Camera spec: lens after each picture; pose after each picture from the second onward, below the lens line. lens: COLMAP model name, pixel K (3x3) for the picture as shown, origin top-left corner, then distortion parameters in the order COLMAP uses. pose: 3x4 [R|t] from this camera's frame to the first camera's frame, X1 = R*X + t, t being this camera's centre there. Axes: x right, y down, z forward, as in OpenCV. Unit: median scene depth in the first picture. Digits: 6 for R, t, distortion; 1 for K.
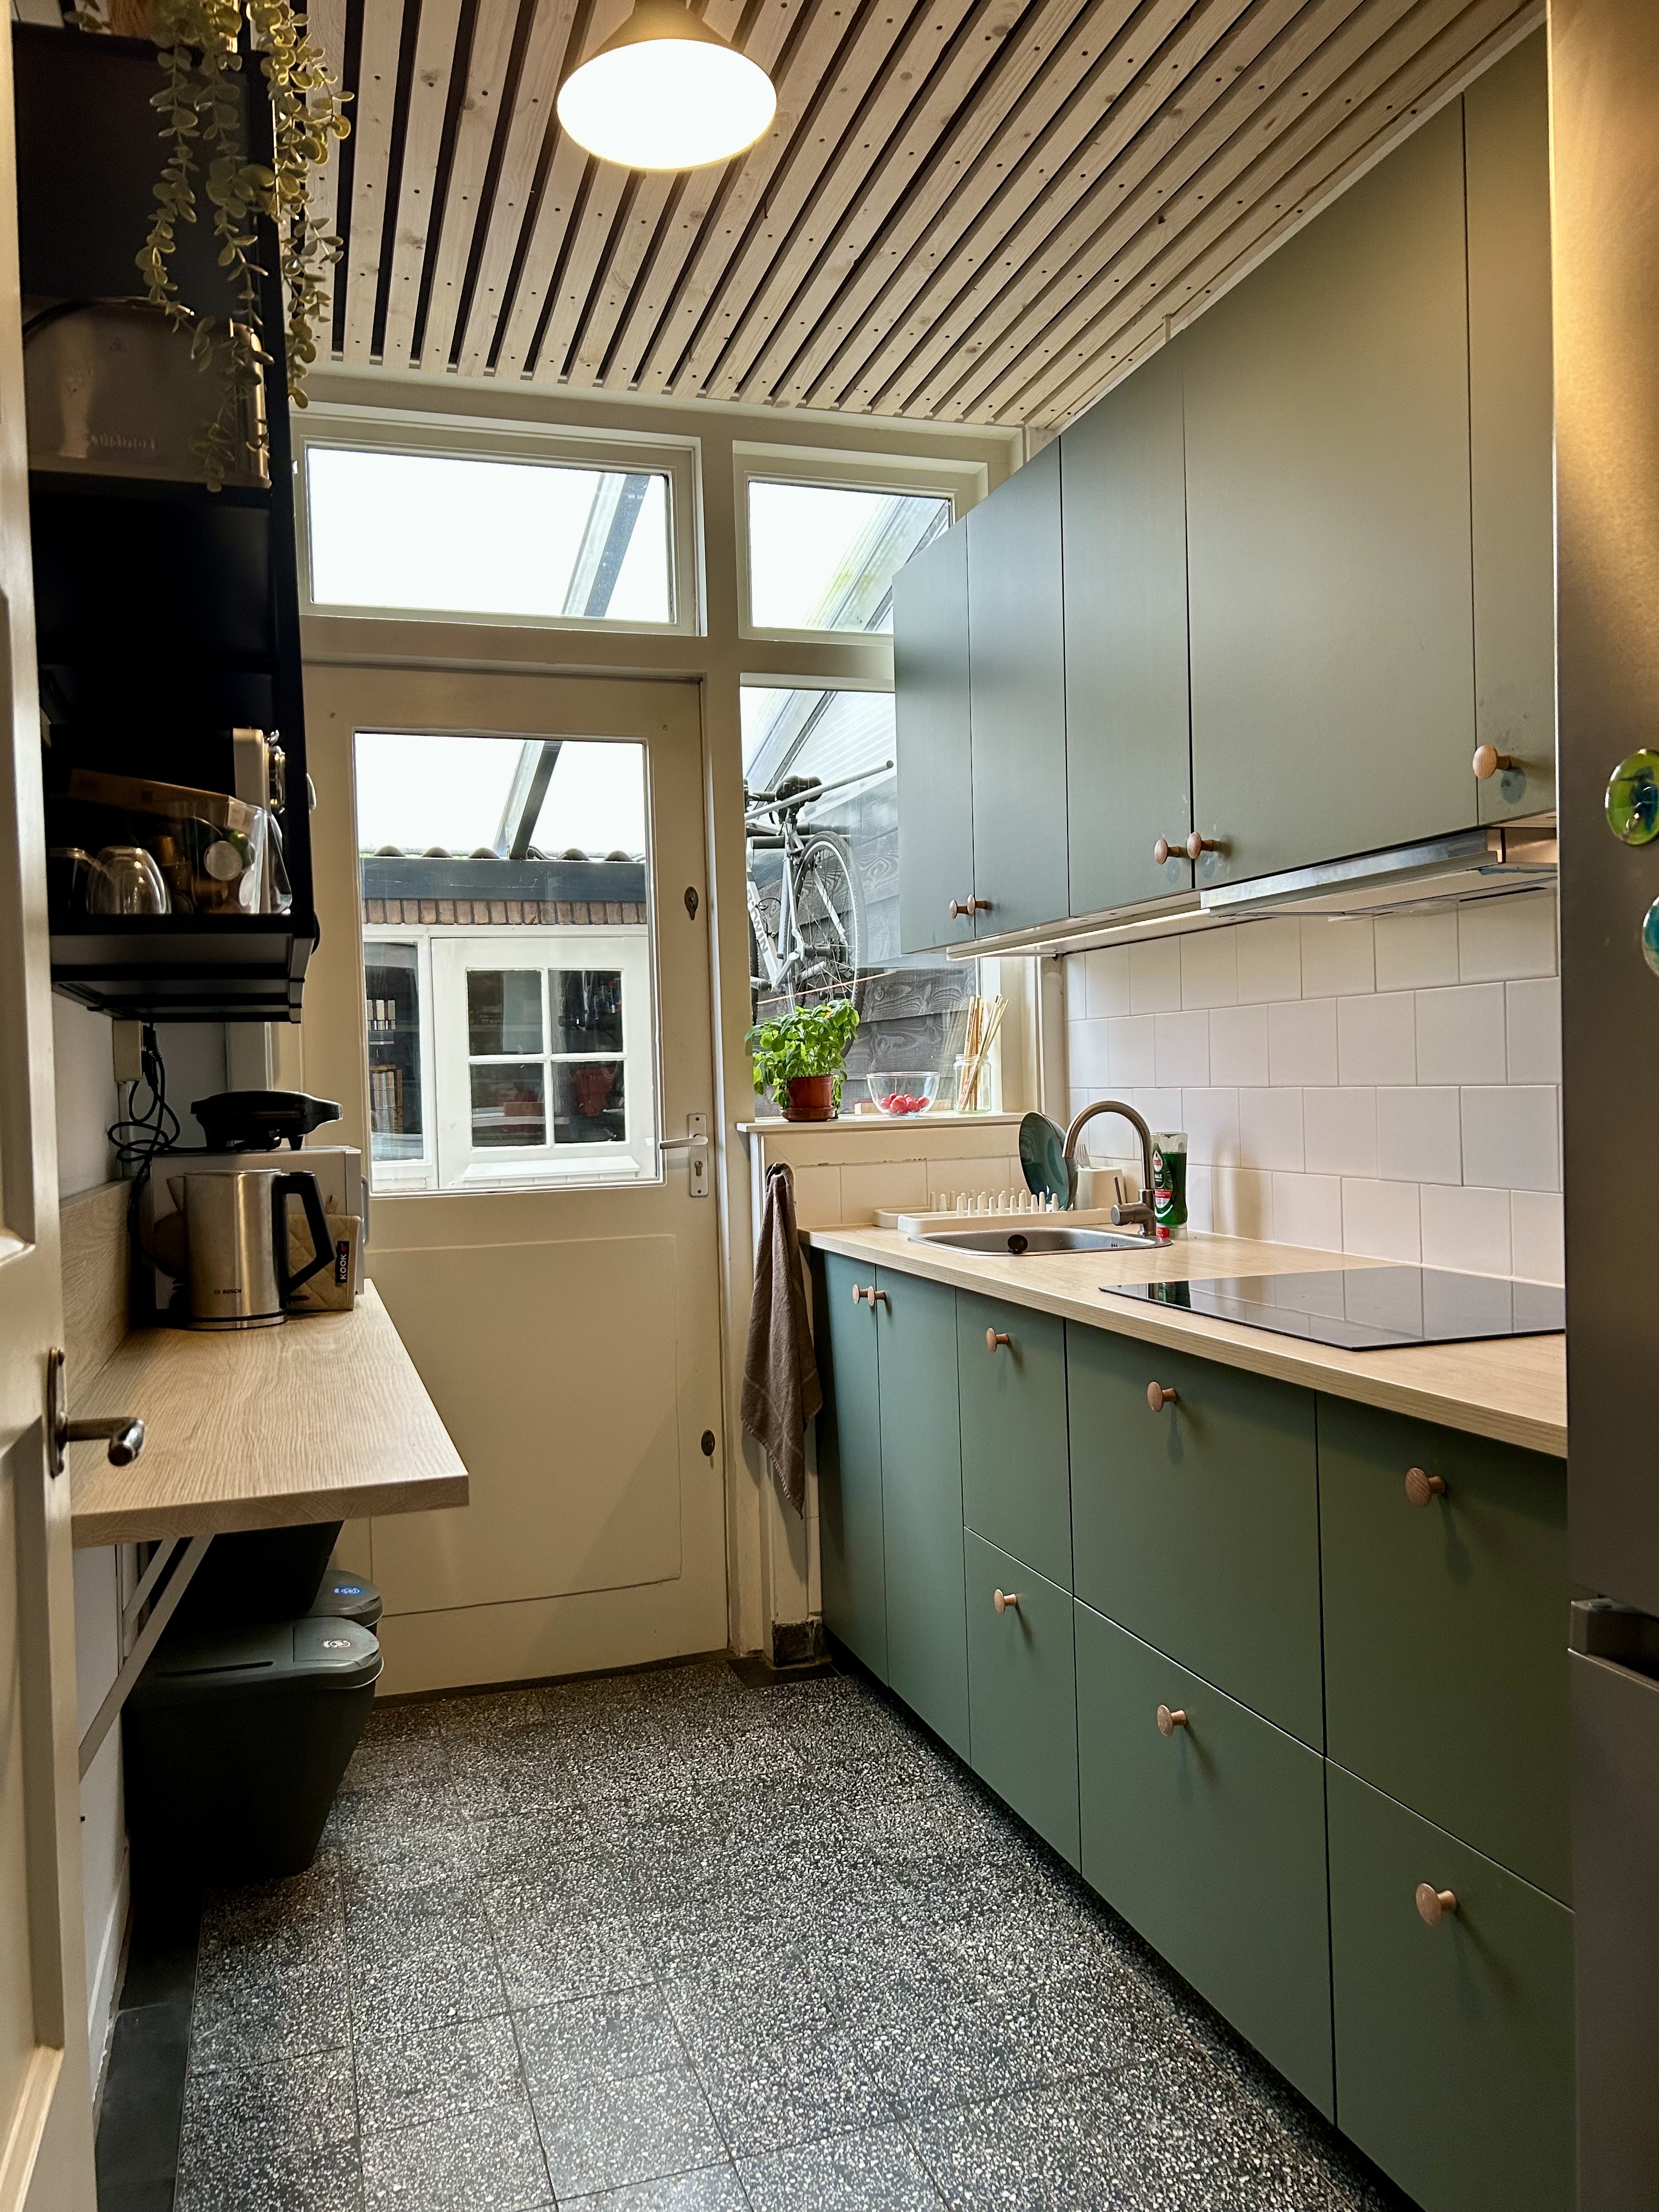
lens RADIAL K [[1666.2, 0, 830.6], [0, 1666.2, 1107.8], [0, 0, 1]] dist [0.005845, 0.001619]
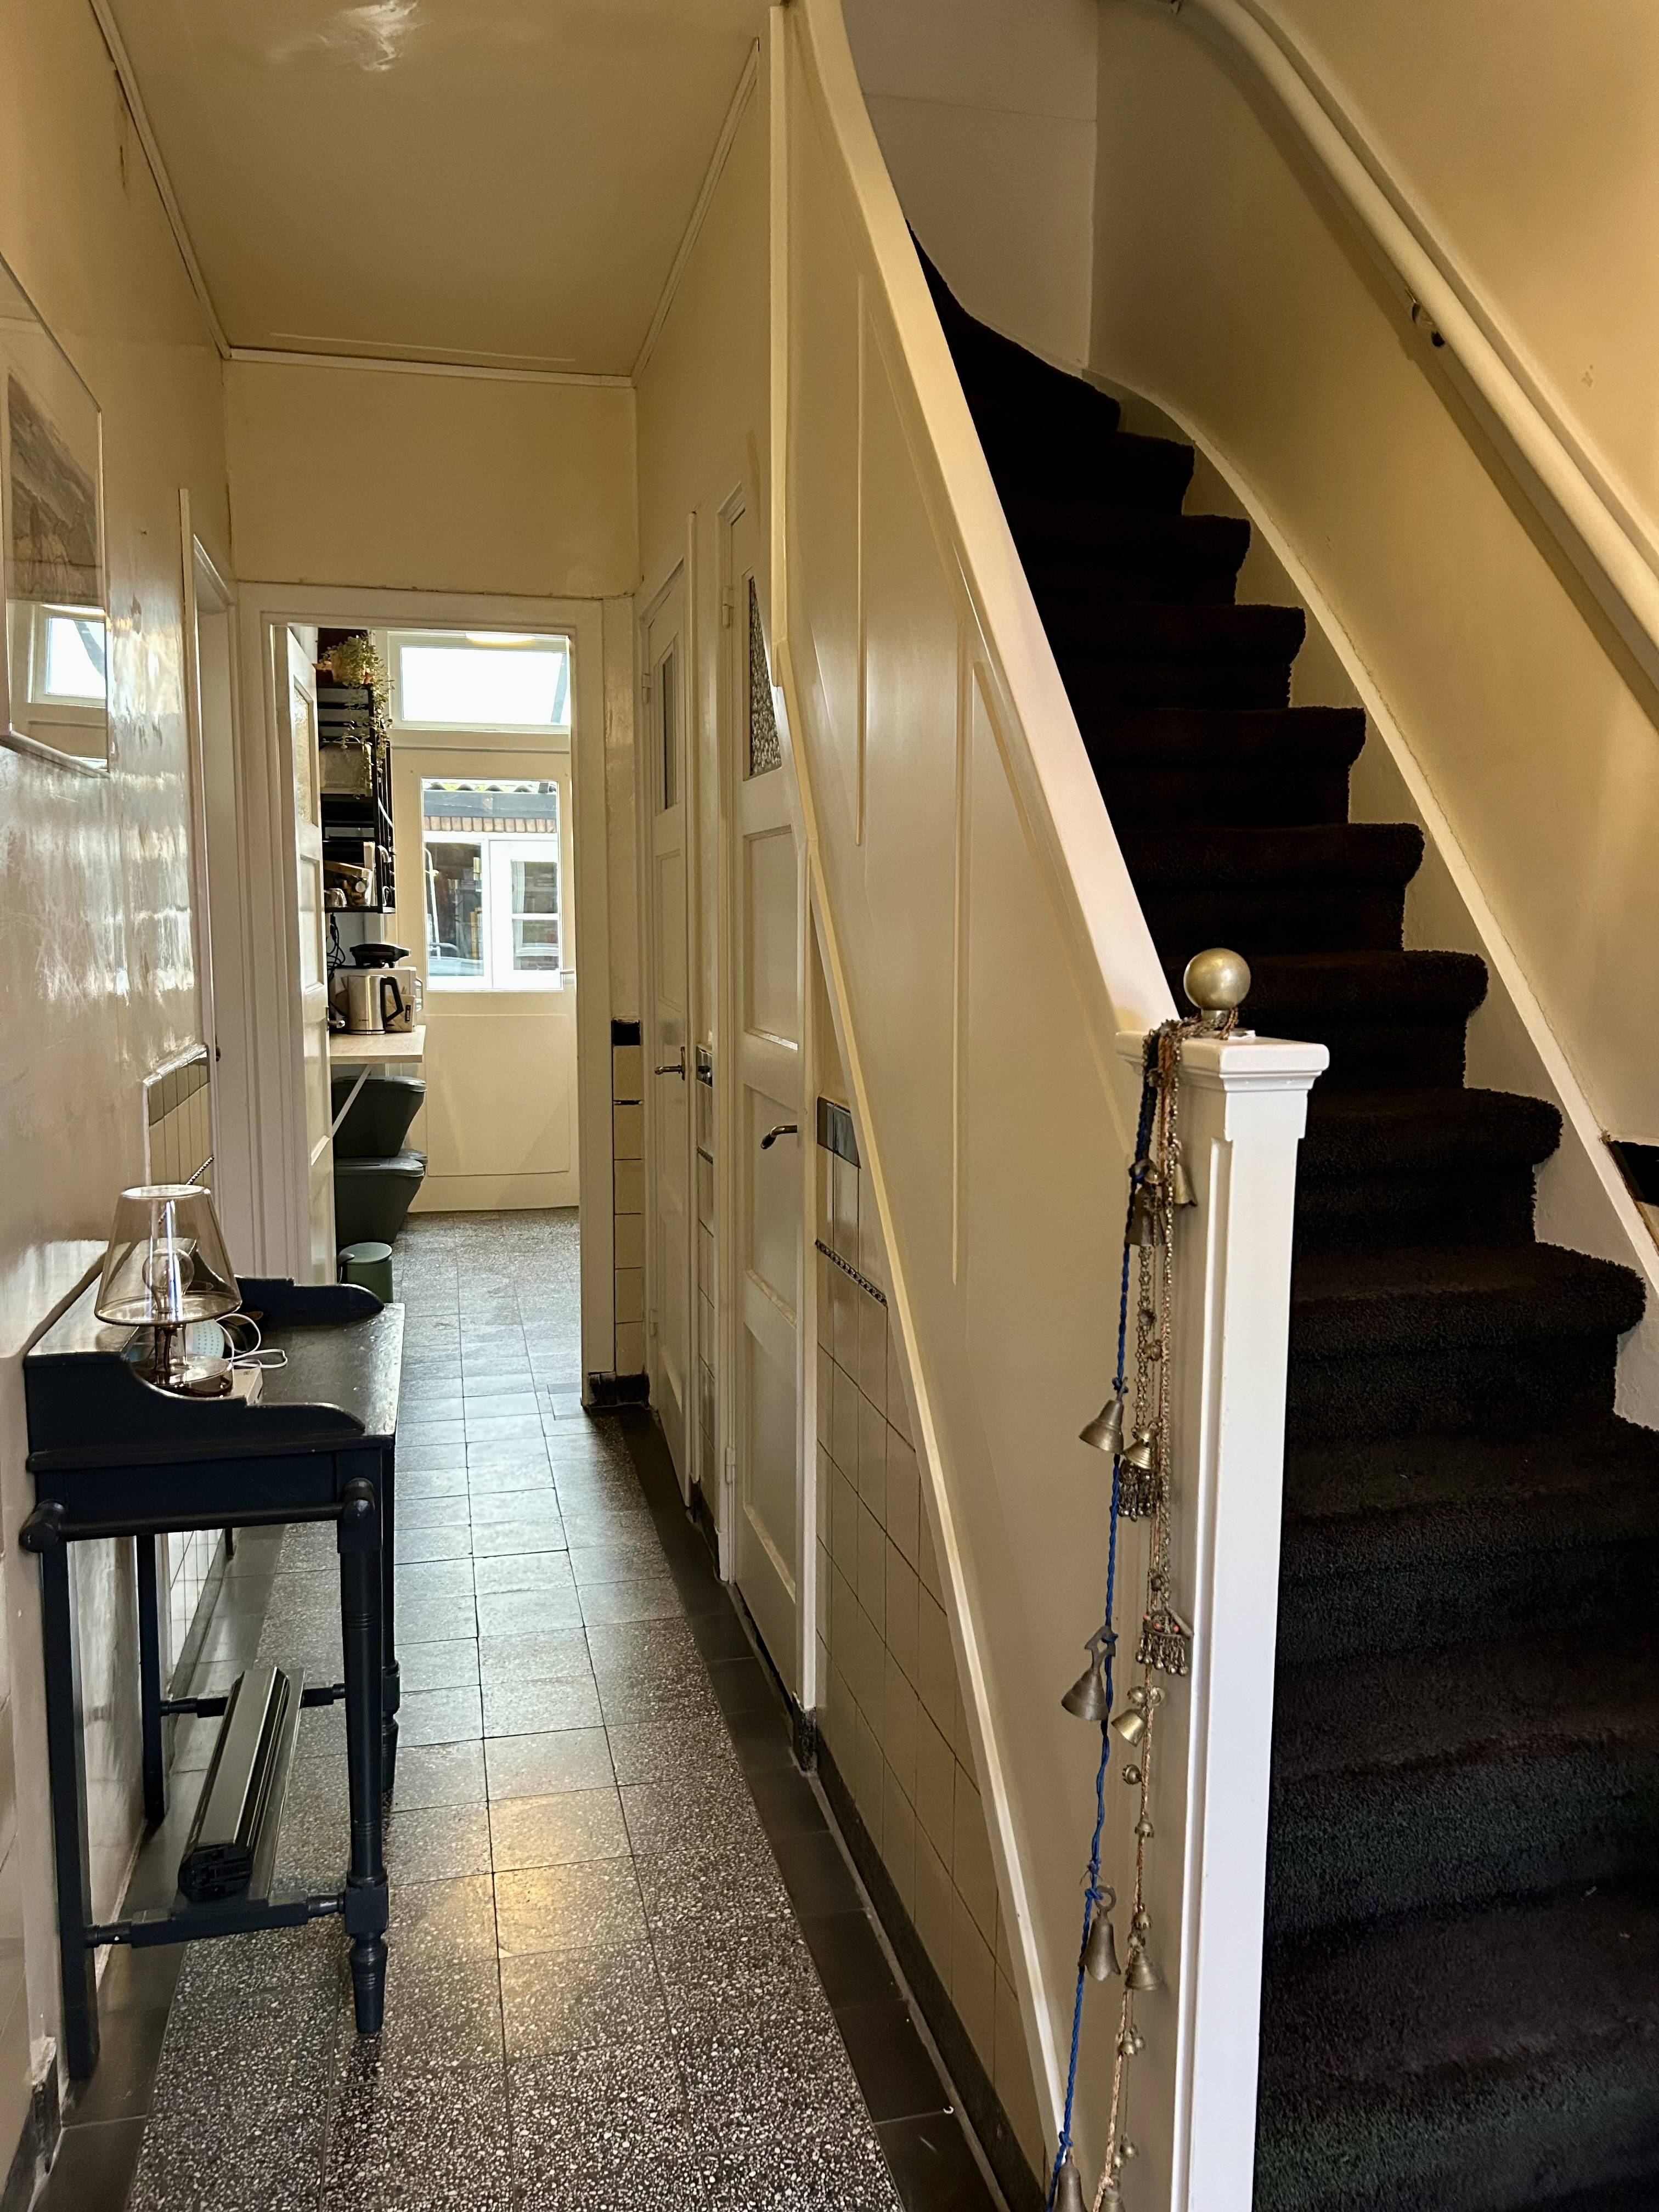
lens RADIAL K [[1666.2, 0, 829.5], [0, 1666.2, 1107.2], [0, 0, 1]] dist [0.005845, 0.001619]
pose [[0.995915, 0.041505, -0.080187, 0.572367], [-0.033234, 0.994243, 0.101864, -0.046309], [0.083953, -0.098783, 0.991561, -1.519618]]
